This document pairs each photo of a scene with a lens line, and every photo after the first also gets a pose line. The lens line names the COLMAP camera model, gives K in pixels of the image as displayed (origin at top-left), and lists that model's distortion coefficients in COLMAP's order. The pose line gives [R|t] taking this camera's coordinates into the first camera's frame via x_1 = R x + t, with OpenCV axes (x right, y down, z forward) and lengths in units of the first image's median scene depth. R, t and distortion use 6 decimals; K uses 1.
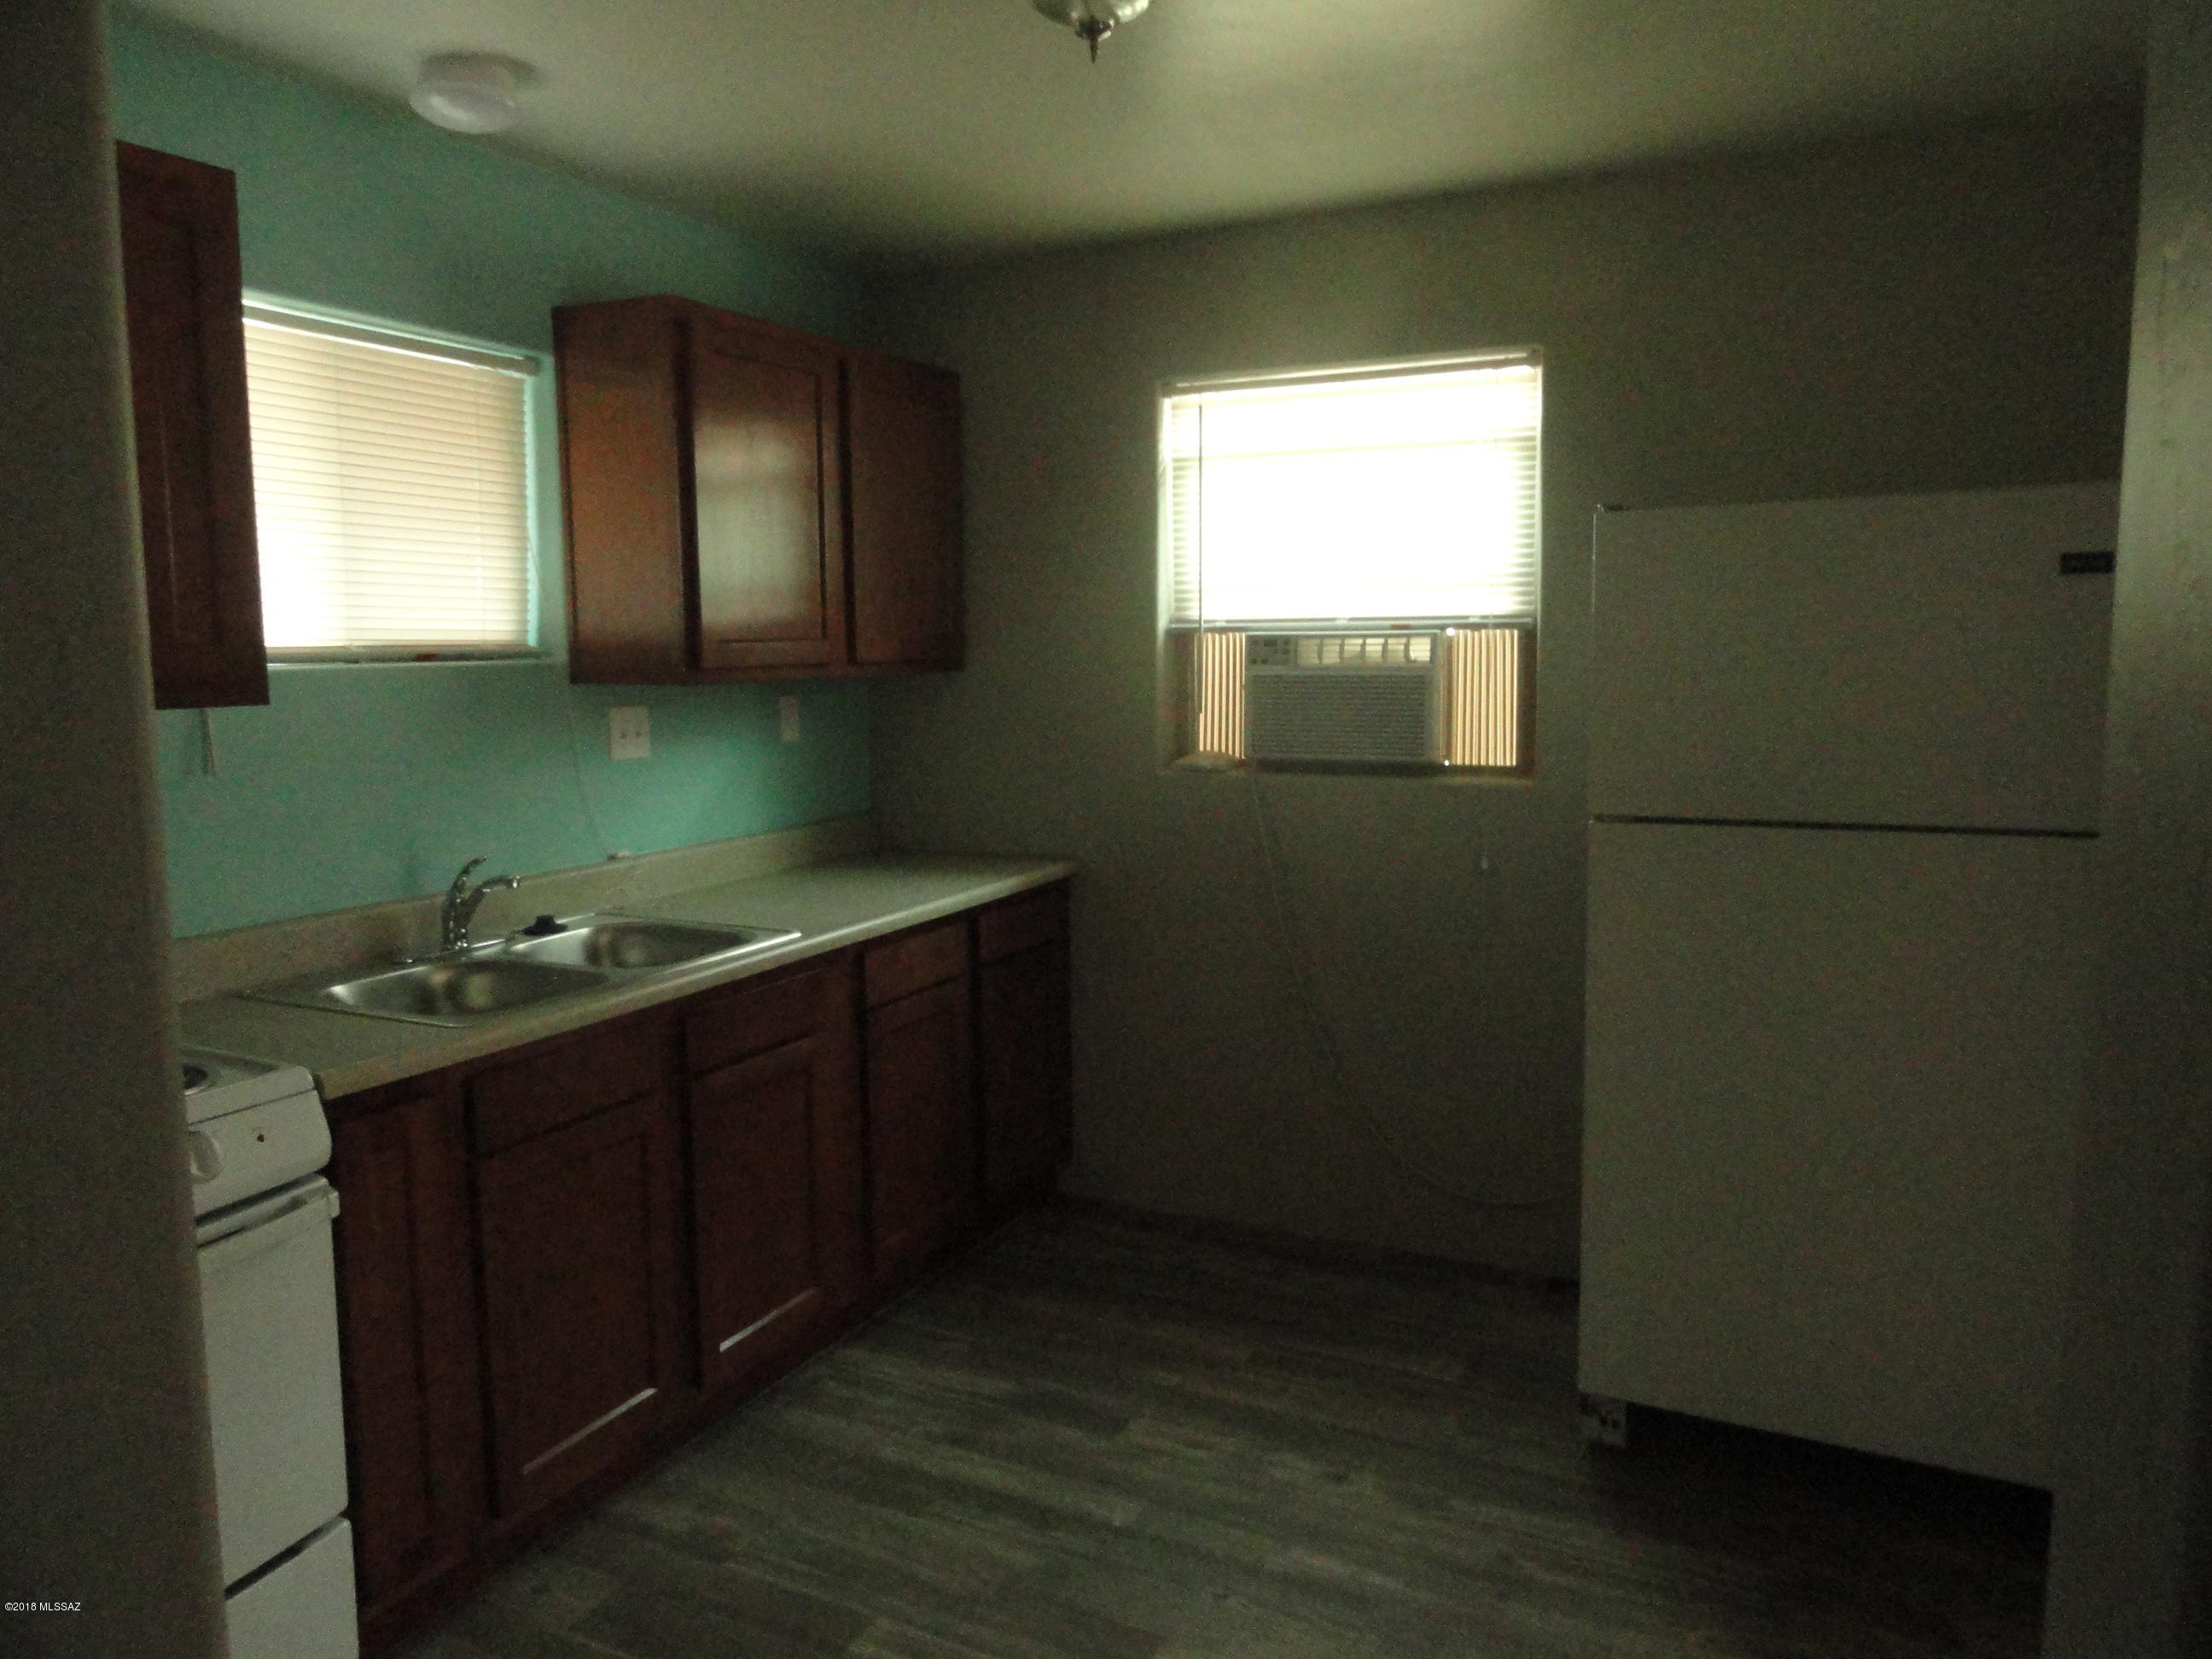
lens RADIAL K [[1524.9, 0, 1102.4], [0, 1524.9, 823.0], [0, 0, 1]] dist [-0.008229, -0.000611]
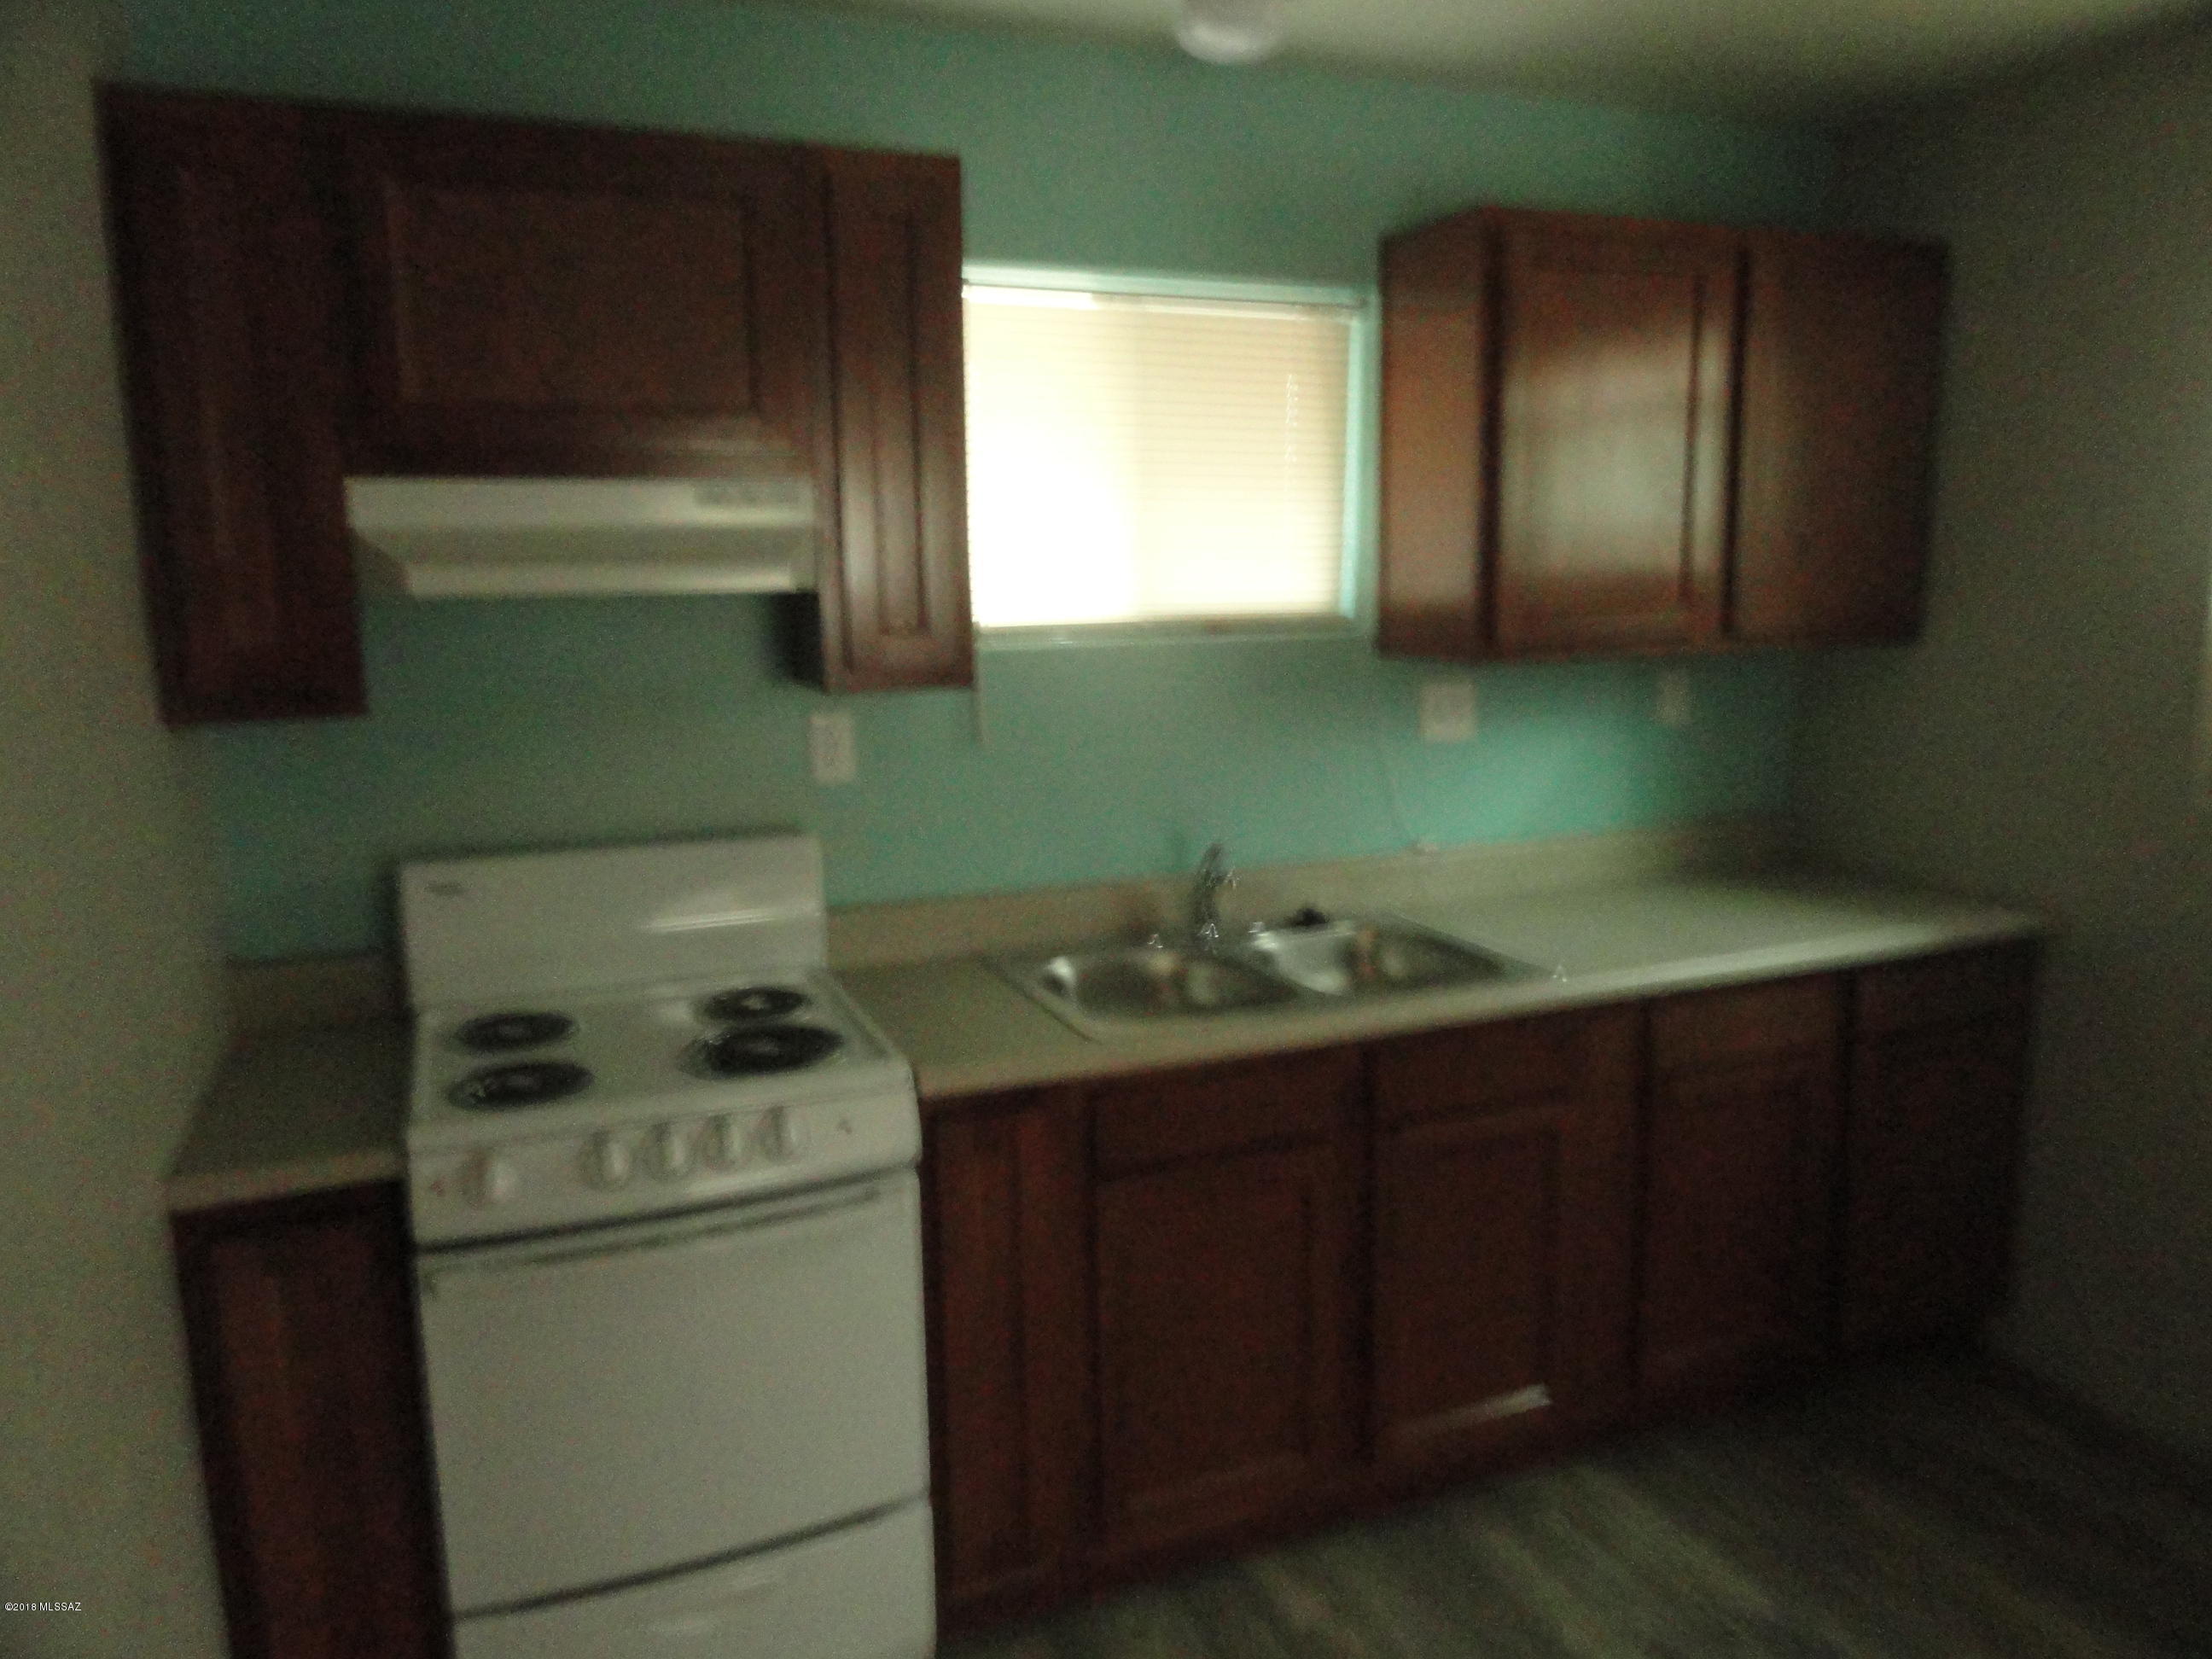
lens RADIAL K [[1524.9, 0, 1102.4], [0, 1524.9, 823.0], [0, 0, 1]] dist [-0.008229, -0.000611]
pose [[0.750470, 0.106553, -0.652259, 0.140041], [-0.070126, 0.994185, 0.081725, -0.057758], [0.657174, -0.015592, 0.753578, 0.211831]]
